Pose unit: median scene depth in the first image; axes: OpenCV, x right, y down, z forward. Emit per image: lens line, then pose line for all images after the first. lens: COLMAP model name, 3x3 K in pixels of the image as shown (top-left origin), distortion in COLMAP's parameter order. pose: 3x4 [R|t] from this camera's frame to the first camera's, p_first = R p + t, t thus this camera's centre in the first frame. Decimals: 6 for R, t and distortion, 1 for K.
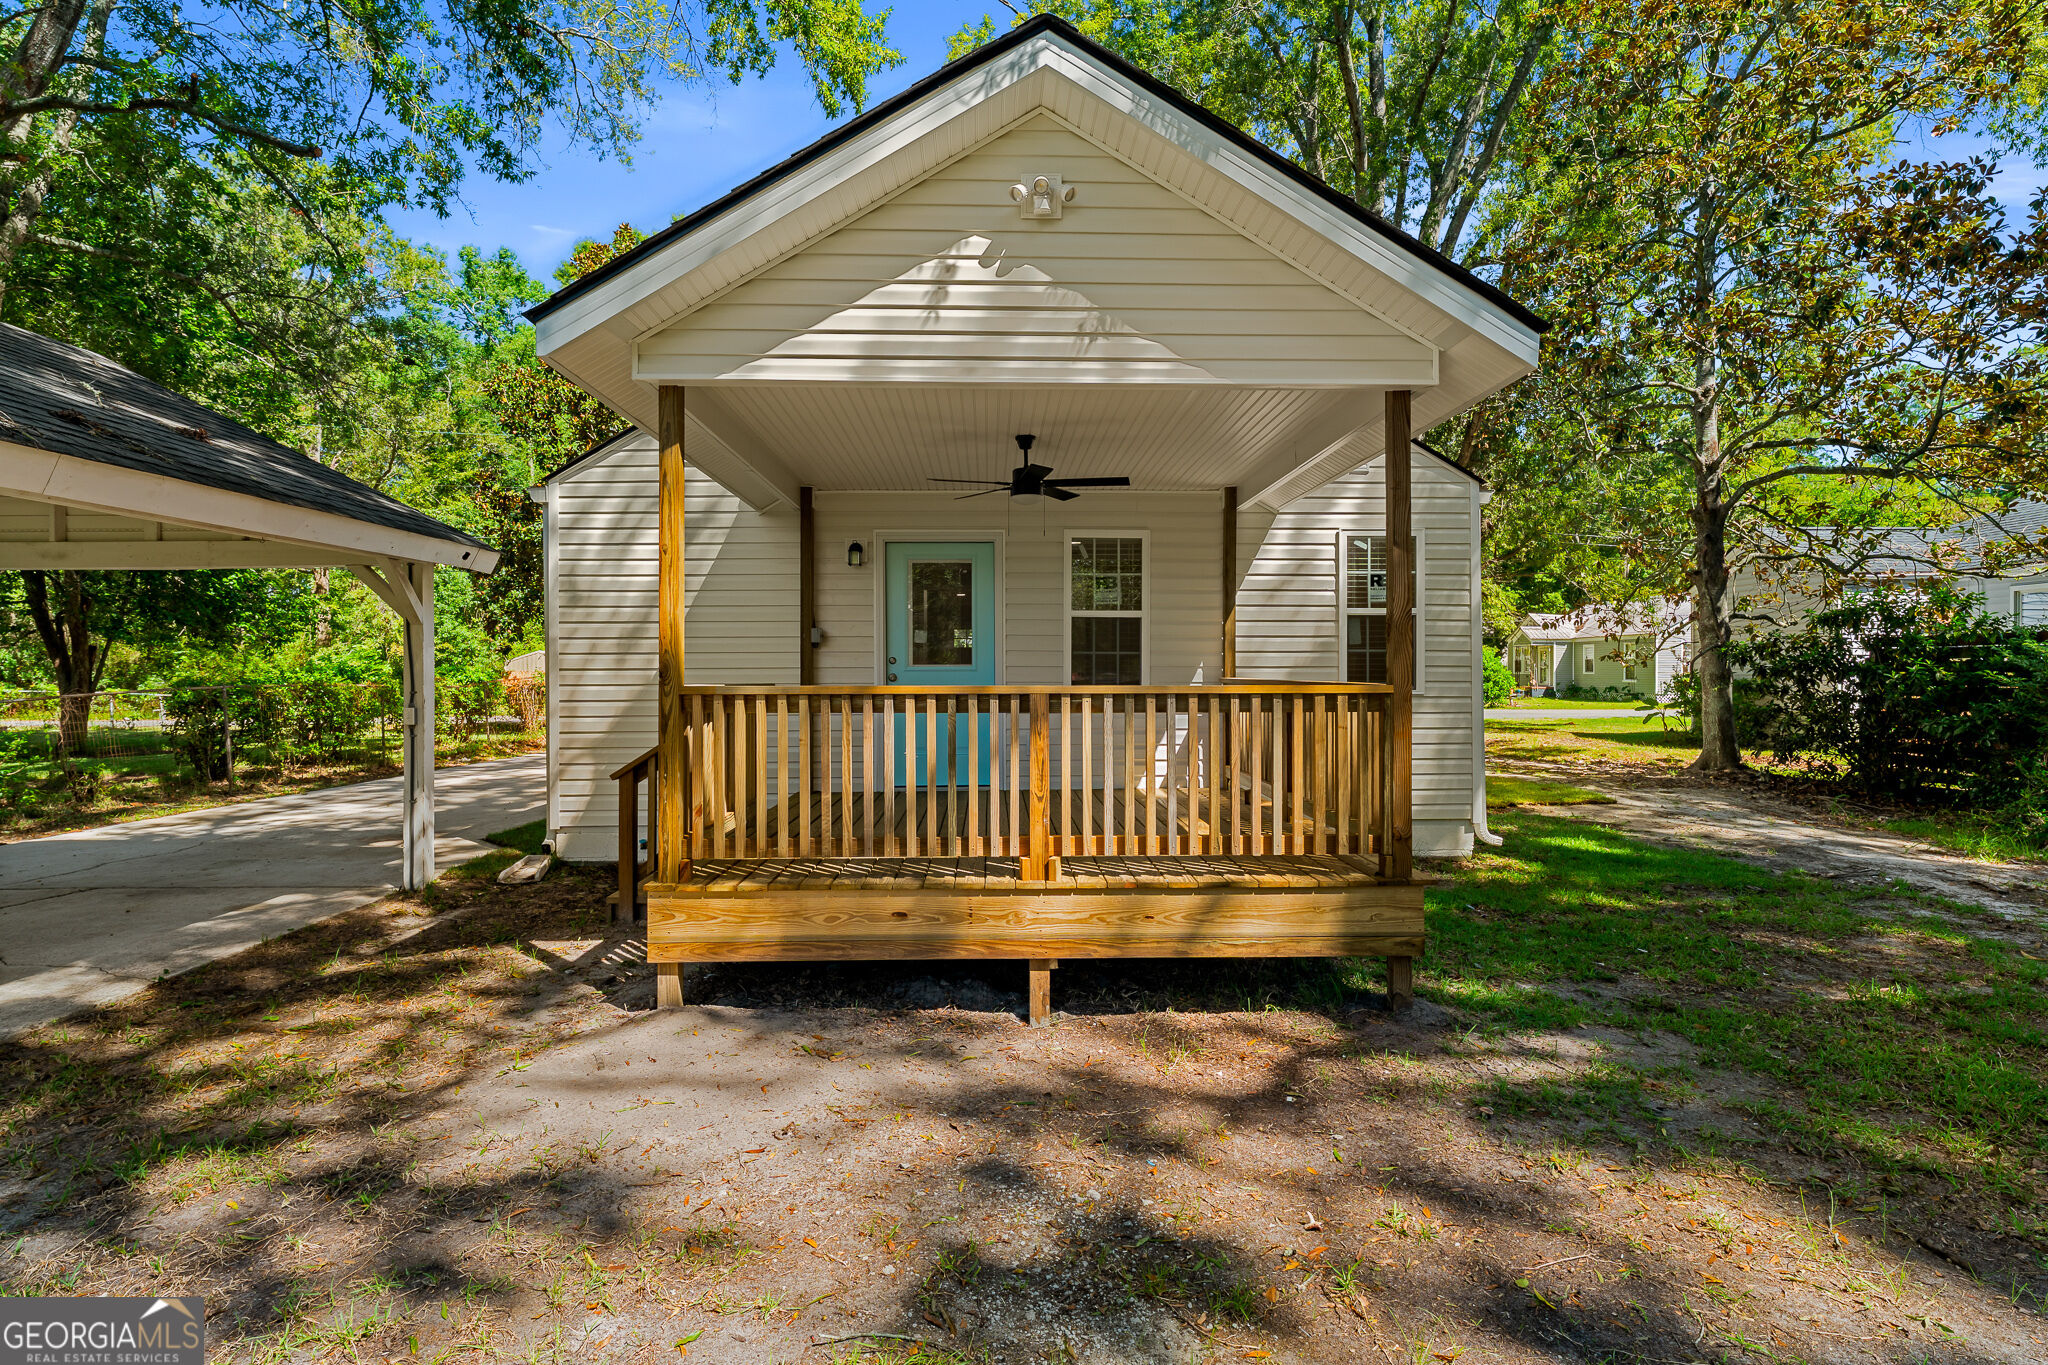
lens RADIAL K [[1014.8, 0, 1026.5], [0, 1014.8, 669.7], [0, 0, 1]] dist [0.003651, 0.001216]
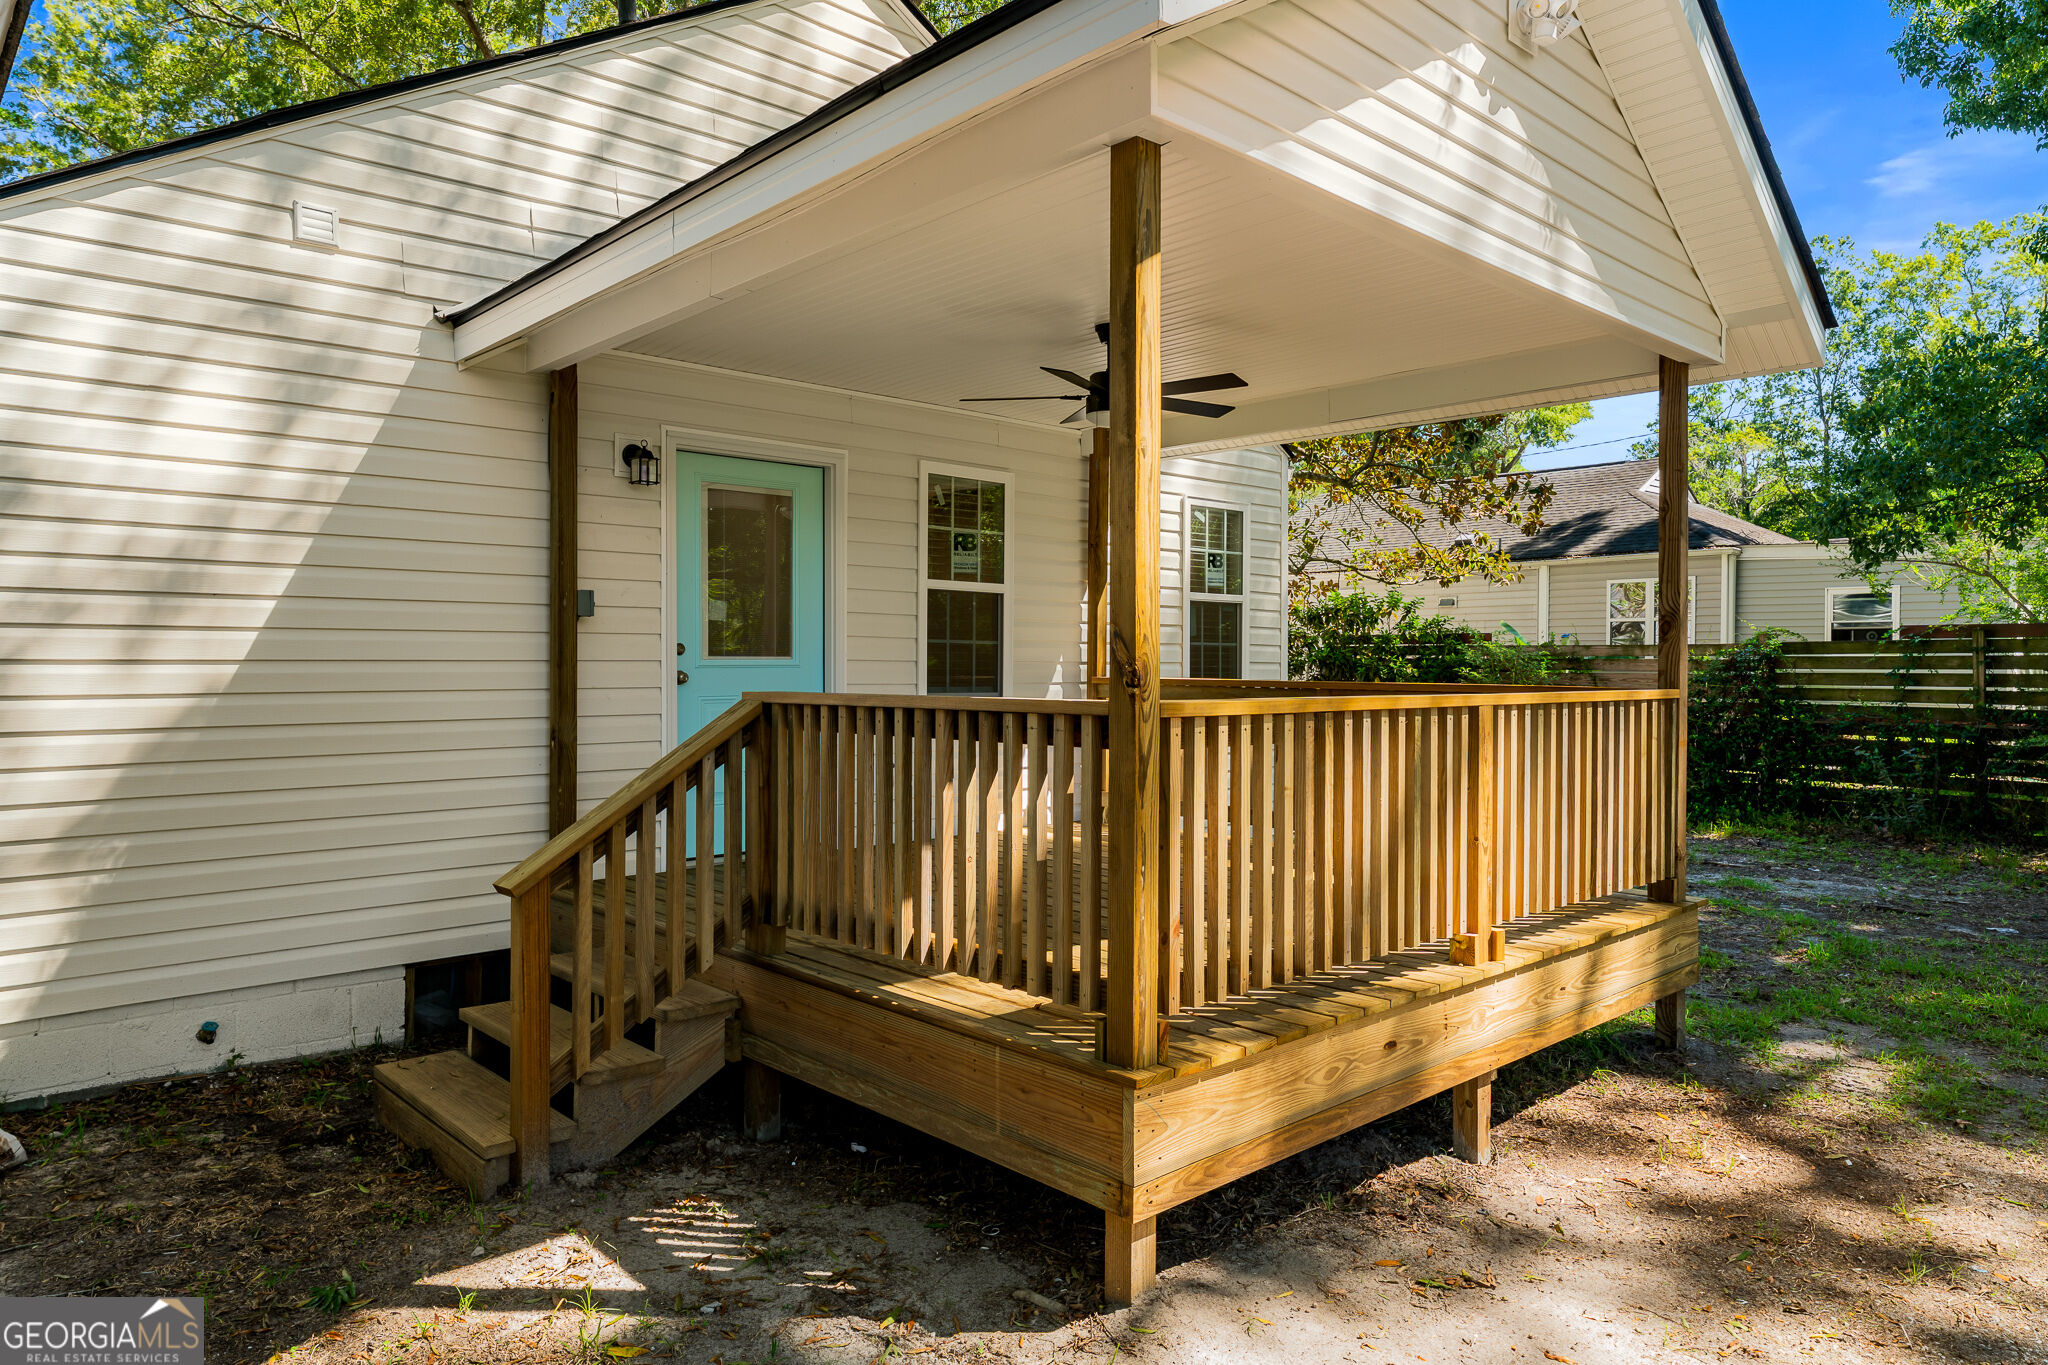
lens RADIAL K [[1283.4, 0, 1024.0], [0, 1283.4, 682.5], [0, 0, 1]] dist [0.004100, 0.001960]
pose [[0.759585, -0.004528, 0.650392, -0.482677], [-0.009089, 0.999804, 0.017575, -0.004384], [-0.650344, -0.019261, 0.759396, 0.301742]]
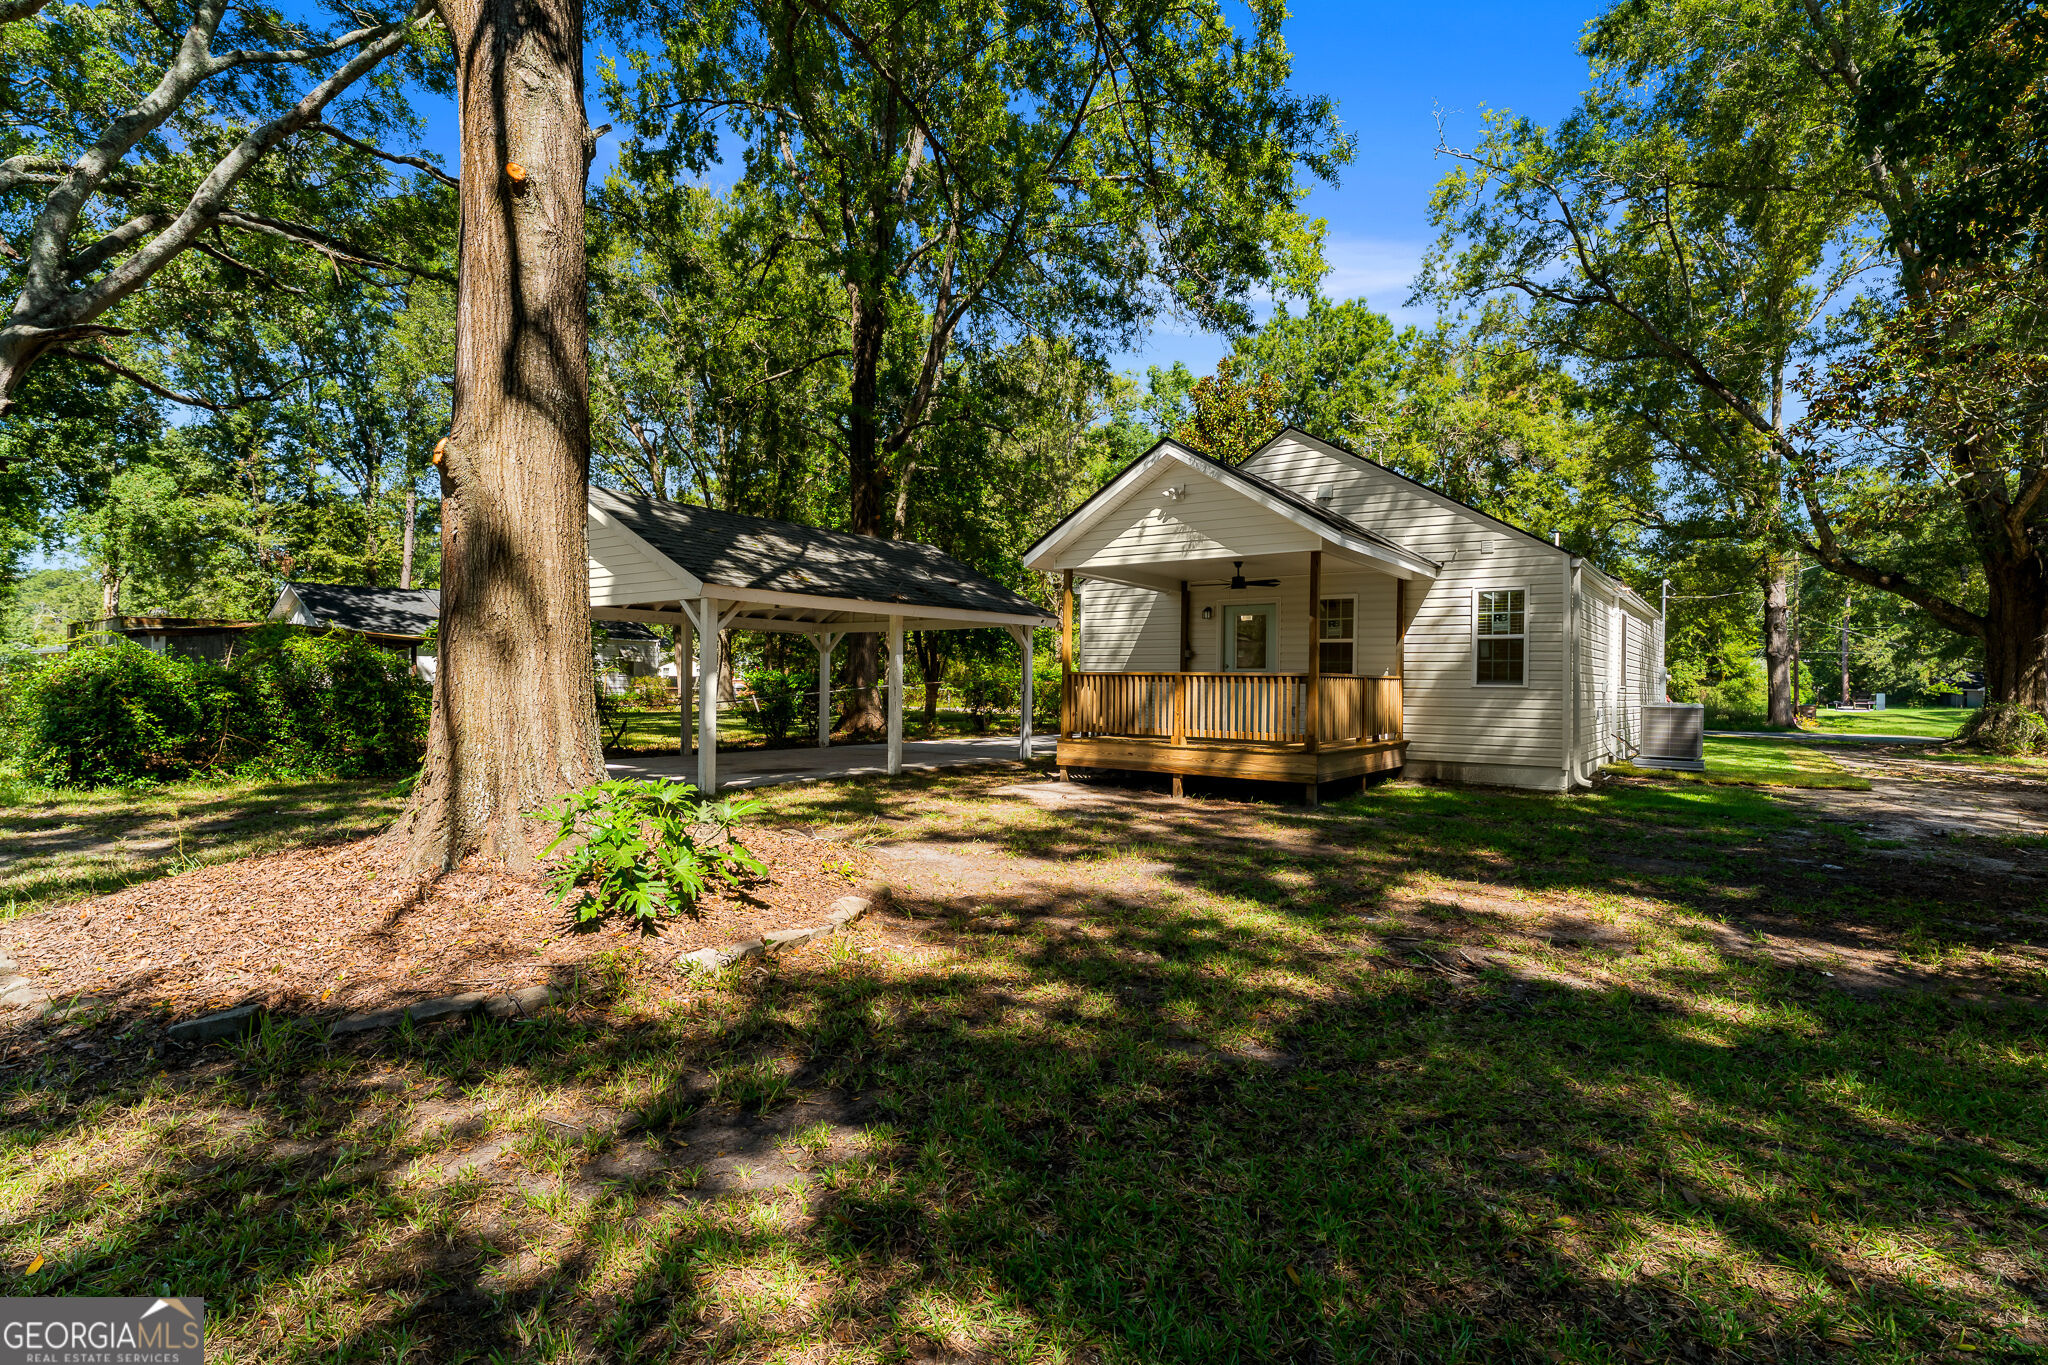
lens RADIAL K [[1014.8, 0, 1026.5], [0, 1014.8, 669.7], [0, 0, 1]] dist [0.003651, 0.001216]
pose [[0.786525, 0.002217, -0.617555, 0.790351], [-0.014000, 0.999801, -0.014241, 0.031349], [0.617400, 0.019847, 0.786399, -0.791954]]
